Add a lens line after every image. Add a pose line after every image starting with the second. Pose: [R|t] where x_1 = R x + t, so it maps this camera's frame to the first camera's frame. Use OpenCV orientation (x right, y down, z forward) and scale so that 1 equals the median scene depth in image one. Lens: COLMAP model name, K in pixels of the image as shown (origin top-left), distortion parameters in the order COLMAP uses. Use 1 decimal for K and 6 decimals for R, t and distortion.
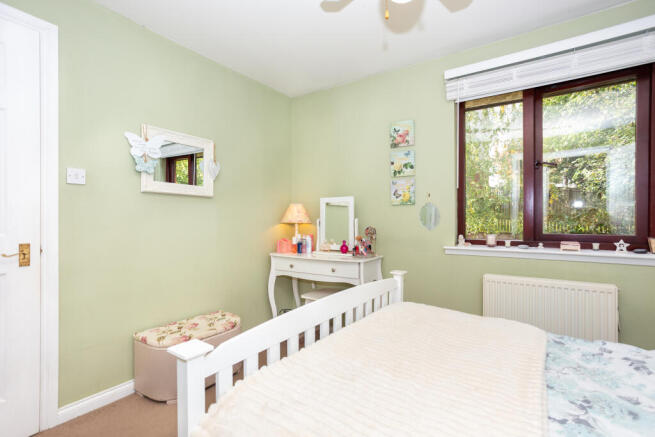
lens RADIAL K [[319.7, 0, 334.0], [0, 319.7, 217.5], [0, 0, 1]] dist [-0.054639, 0.033761]
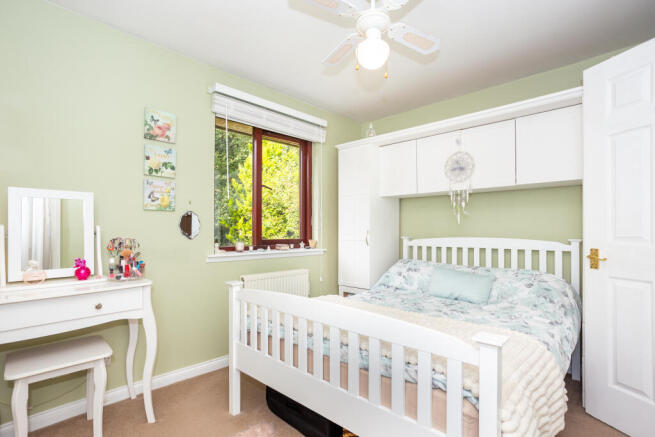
lens RADIAL K [[319.7, 0, 334.0], [0, 319.7, 217.5], [0, 0, 1]] dist [-0.054639, 0.033761]
pose [[0.156149, 0.037598, 0.987018, -0.529818], [-0.011093, 0.999279, -0.036310, 0.003930], [-0.987671, -0.005279, 0.156454, 0.417861]]
